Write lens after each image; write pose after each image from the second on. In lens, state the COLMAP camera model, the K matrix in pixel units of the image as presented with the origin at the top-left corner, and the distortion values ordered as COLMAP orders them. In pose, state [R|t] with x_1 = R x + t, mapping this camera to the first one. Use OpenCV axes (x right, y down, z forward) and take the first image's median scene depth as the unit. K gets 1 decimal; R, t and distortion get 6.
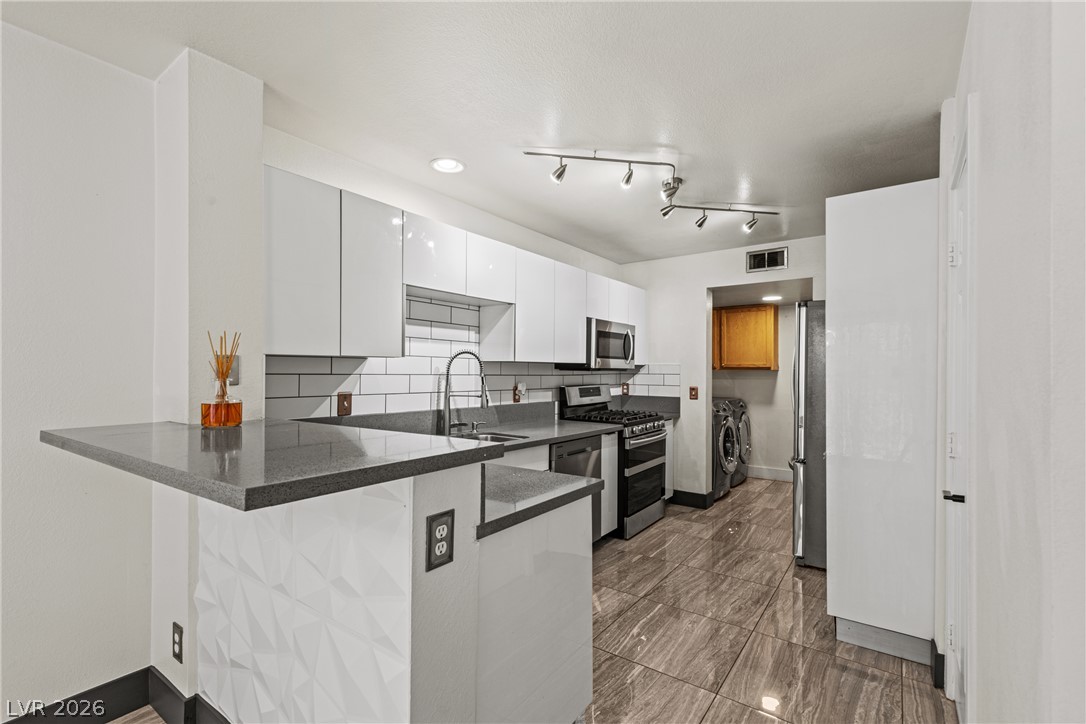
lens RADIAL K [[490.9, 0, 550.7], [0, 490.9, 373.1], [0, 0, 1]] dist [0.012802, -0.000804]
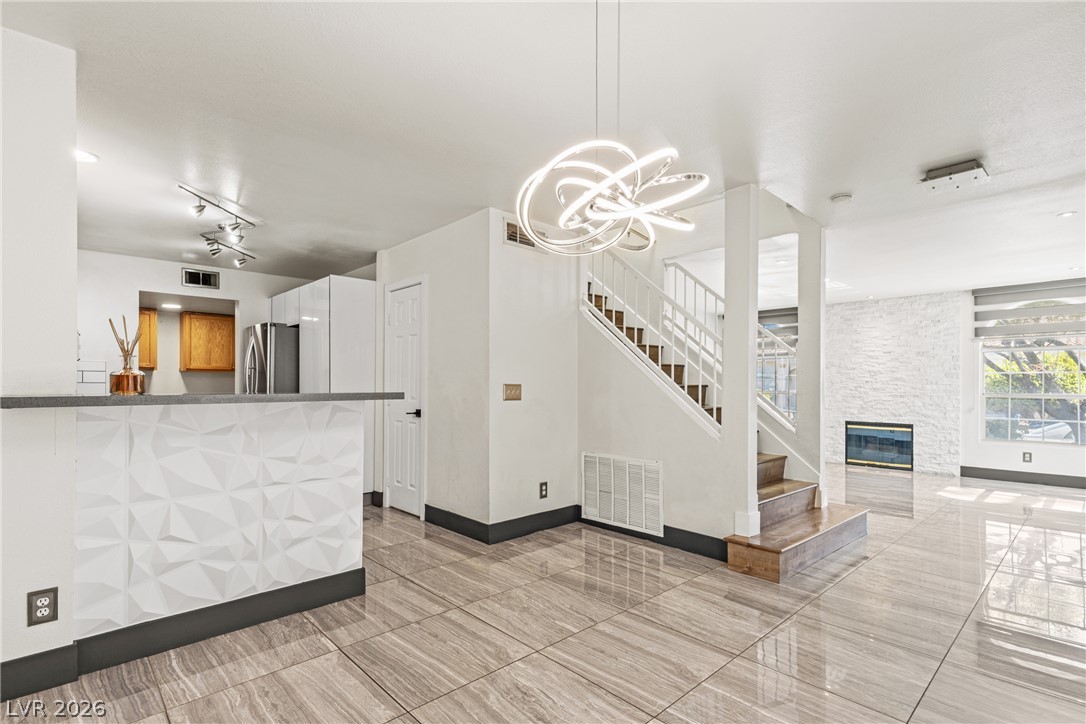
lens RADIAL K [[511.4, 0, 564.2], [0, 511.4, 381.6], [0, 0, 1]] dist [-0.019995, 0.001237]
pose [[0.165026, 0.004586, 0.986279, -0.717247], [-0.002212, 0.999988, -0.004280, 0.033112], [-0.986287, -0.001476, 0.165034, -0.111823]]
